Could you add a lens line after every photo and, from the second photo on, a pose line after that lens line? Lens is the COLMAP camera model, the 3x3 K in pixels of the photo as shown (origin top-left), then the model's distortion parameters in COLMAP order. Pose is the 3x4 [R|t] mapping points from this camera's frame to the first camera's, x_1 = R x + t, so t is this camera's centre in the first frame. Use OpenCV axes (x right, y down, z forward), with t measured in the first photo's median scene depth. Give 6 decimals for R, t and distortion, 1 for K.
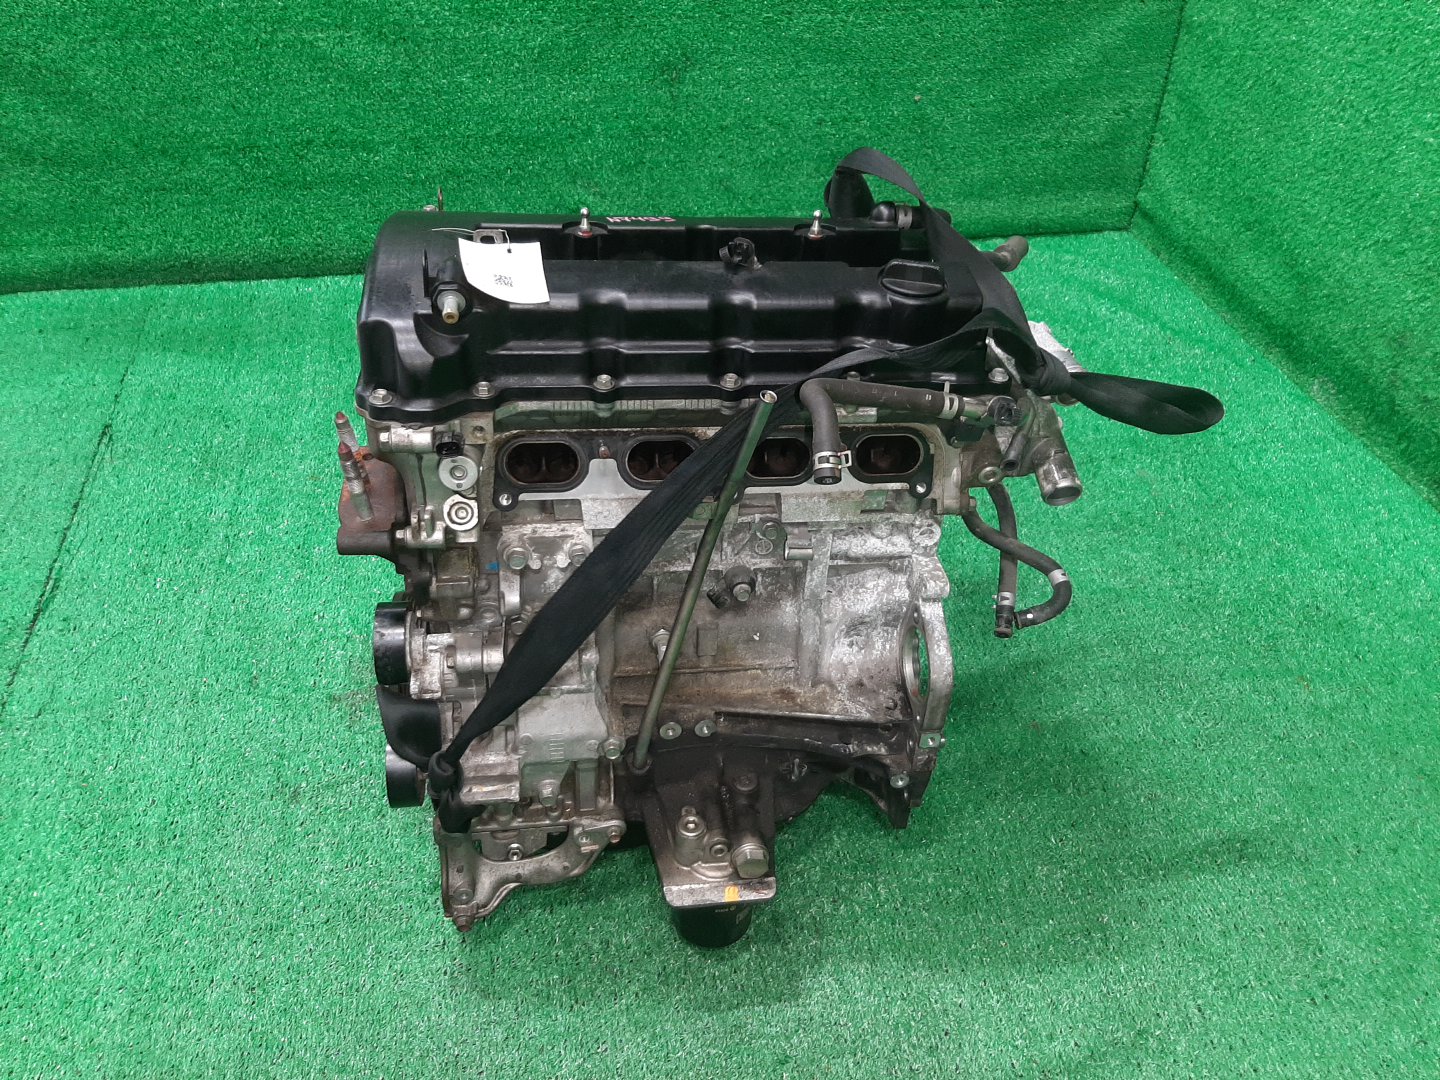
lens RADIAL K [[1090.4, 0, 720.0], [0, 1090.4, 540.0], [0, 0, 1]] dist [0.008641, -0.078464]
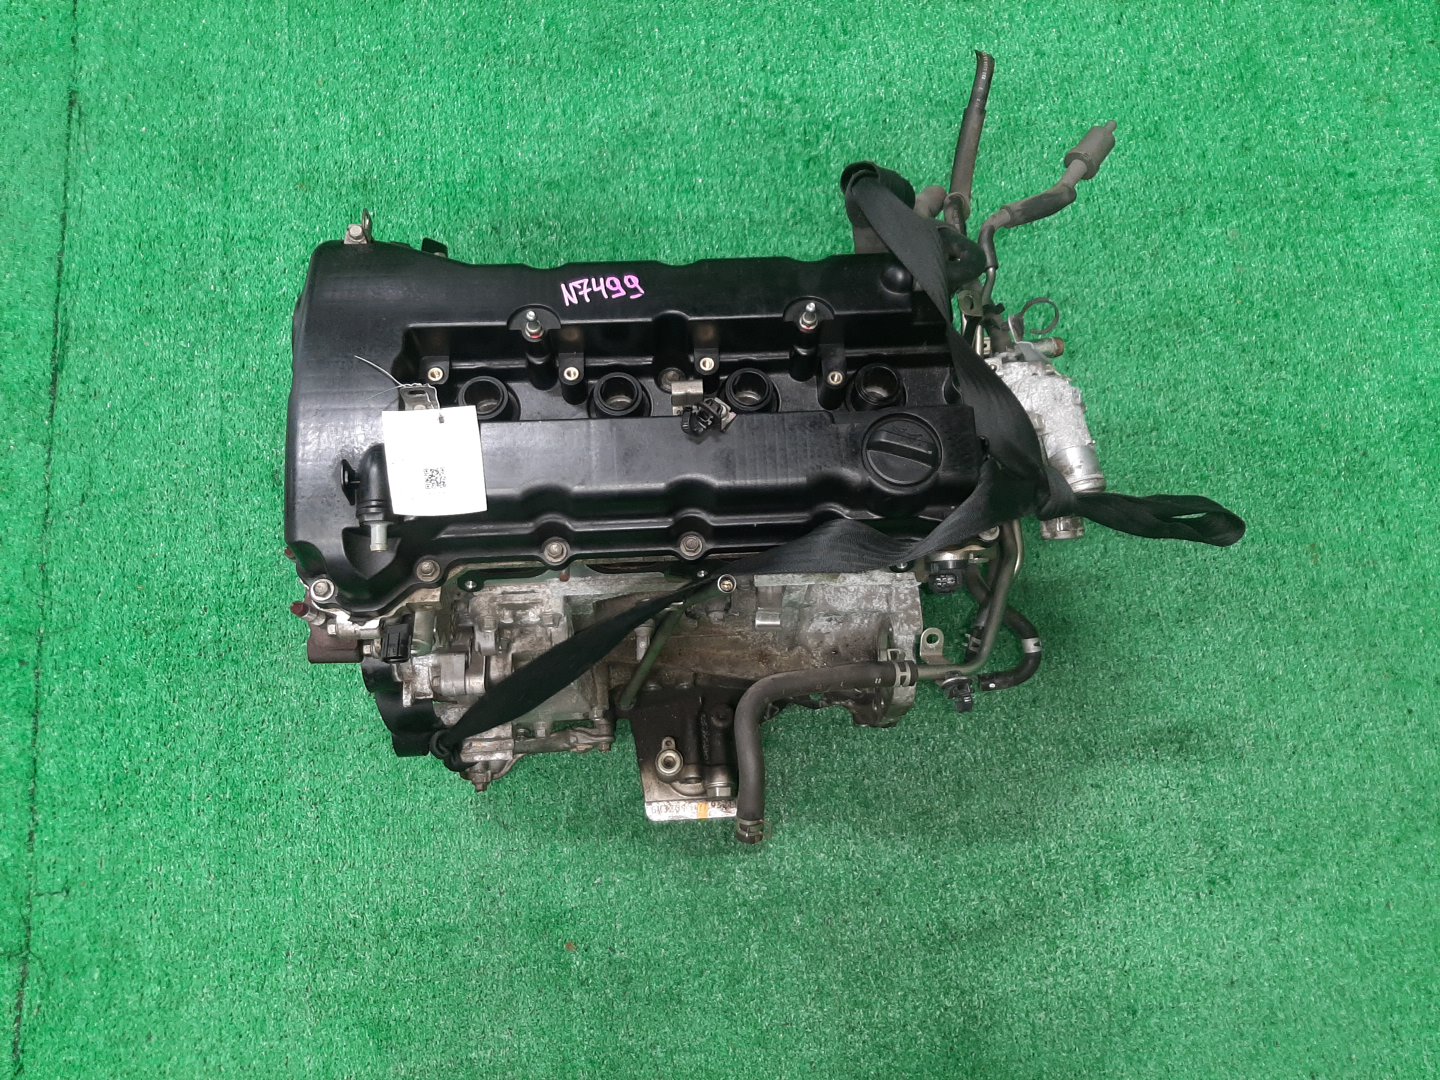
lens RADIAL K [[1089.9, 0, 720.0], [0, 1089.9, 540.0], [0, 0, 1]] dist [-0.026293, -0.004029]
pose [[0.996398, 0.068243, -0.050336, 0.064086], [-0.029714, 0.836936, 0.546493, -0.521678], [0.079423, -0.543029, 0.835950, 0.180437]]
